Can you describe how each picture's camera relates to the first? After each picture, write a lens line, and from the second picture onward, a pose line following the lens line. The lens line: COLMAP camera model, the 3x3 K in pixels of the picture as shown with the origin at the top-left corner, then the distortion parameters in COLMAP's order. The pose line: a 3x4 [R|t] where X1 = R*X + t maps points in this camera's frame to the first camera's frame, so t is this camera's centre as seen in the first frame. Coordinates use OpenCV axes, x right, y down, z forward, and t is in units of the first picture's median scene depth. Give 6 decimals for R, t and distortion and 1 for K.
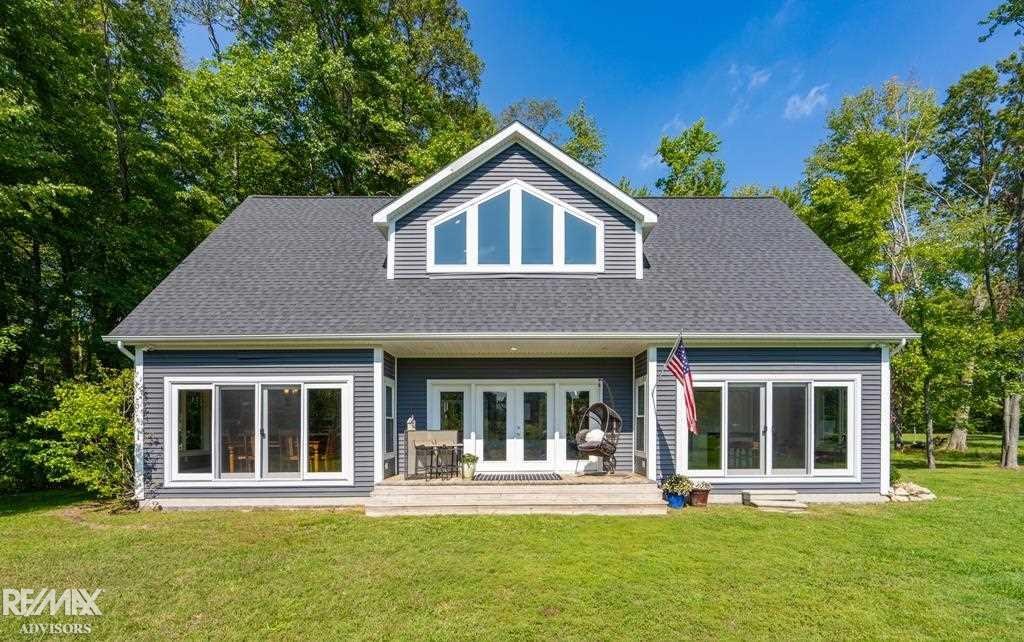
lens RADIAL K [[397.4, 0, 512.4], [0, 397.4, 394.7], [0, 0, 1]] dist [-0.020808, 0.000031]
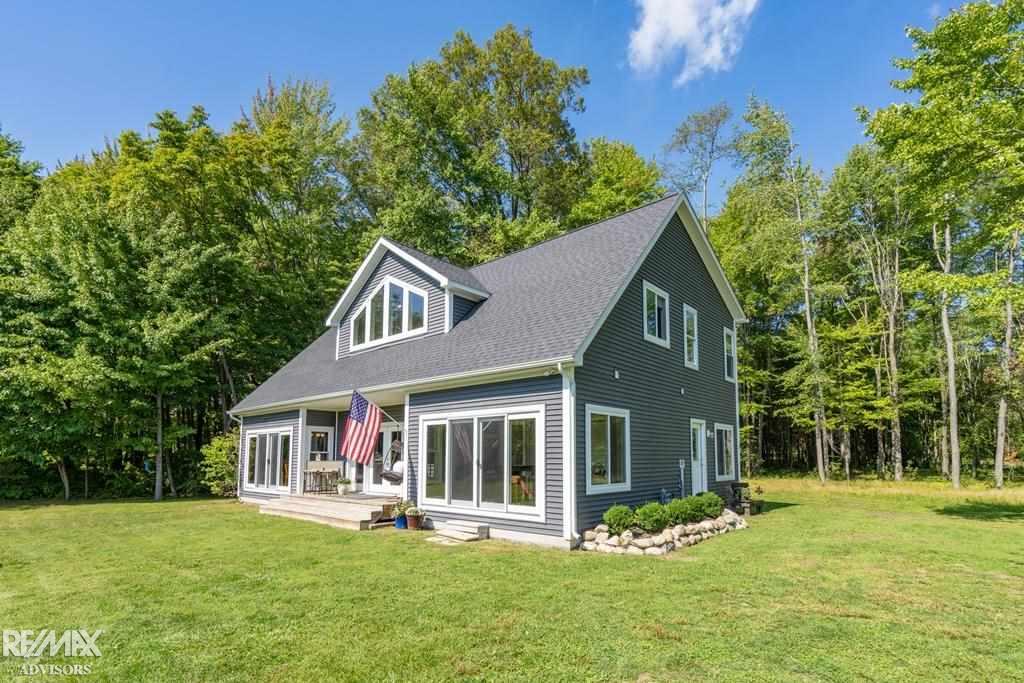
lens RADIAL K [[486.2, 0, 512.0], [0, 486.2, 341.5], [0, 0, 1]] dist [0.000135, 0.000031]
pose [[0.747885, -0.150546, -0.646533, 1.432916], [0.045903, 0.983342, -0.175874, 0.001698], [0.662240, 0.101856, 0.742337, 0.046610]]
